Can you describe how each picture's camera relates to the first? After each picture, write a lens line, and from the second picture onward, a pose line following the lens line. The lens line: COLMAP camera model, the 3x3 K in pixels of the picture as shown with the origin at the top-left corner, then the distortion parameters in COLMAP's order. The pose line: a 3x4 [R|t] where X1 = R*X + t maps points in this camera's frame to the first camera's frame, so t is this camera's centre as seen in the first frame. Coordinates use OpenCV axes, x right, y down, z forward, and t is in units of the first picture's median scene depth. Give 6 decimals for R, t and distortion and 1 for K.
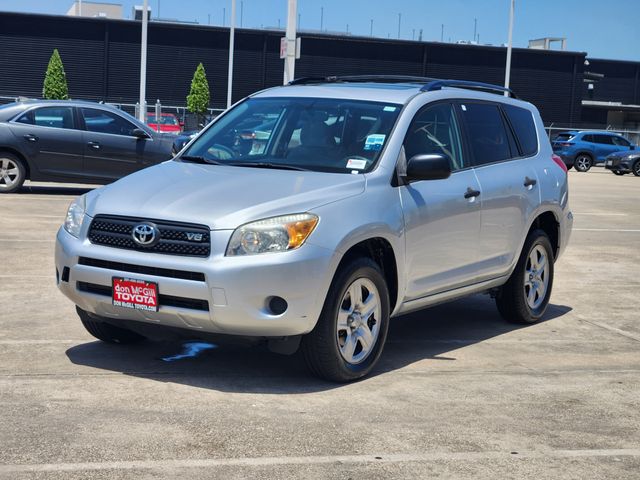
lens RADIAL K [[1229.1, 0, 320.0], [0, 1229.1, 240.0], [0, 0, 1]] dist [-0.520424, 4.860769]
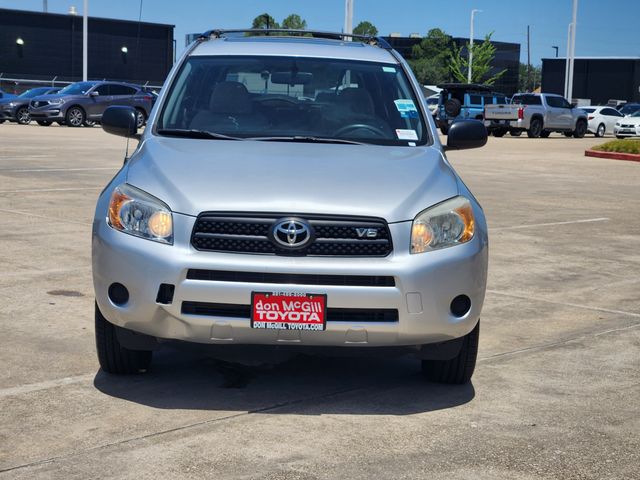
lens RADIAL K [[1229.1, 0, 320.0], [0, 1229.1, 240.0], [0, 0, 1]] dist [-0.520424, 4.860769]
pose [[0.828824, -0.077569, 0.554107, -0.568020], [0.052042, 0.996738, 0.061690, -0.048526], [-0.557084, -0.022293, 0.830157, 0.335350]]
